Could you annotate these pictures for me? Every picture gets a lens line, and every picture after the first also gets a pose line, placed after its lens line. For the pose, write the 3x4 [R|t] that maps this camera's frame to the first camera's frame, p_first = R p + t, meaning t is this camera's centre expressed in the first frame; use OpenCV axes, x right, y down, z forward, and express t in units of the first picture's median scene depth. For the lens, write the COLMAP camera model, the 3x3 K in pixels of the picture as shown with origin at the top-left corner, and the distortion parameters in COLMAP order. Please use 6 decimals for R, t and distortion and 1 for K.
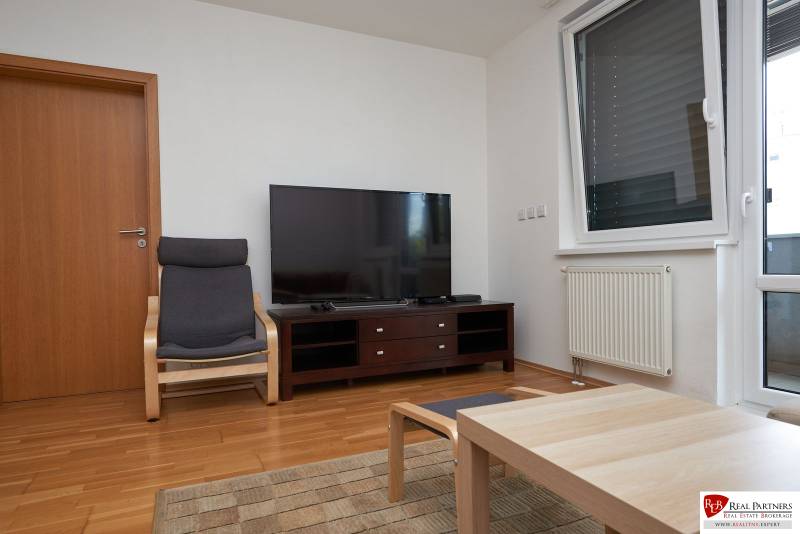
lens RADIAL K [[486.4, 0, 400.0], [0, 486.4, 267.0], [0, 0, 1]] dist [0.000516, -0.000457]
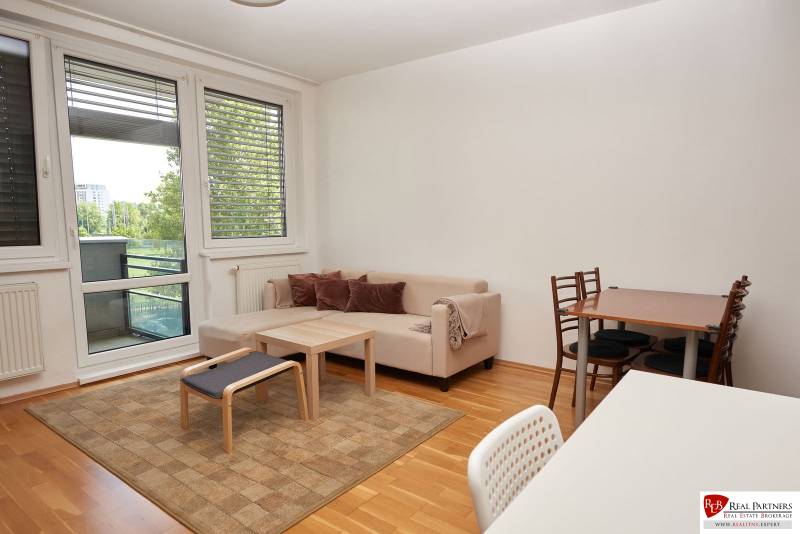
lens RADIAL K [[486.4, 0, 400.0], [0, 486.4, 267.0], [0, 0, 1]] dist [0.000516, -0.000457]
pose [[-0.470735, -0.073485, 0.879209, -1.511862], [0.011850, 0.995909, 0.089584, -0.219376], [-0.882195, 0.052589, -0.467938, 1.168698]]
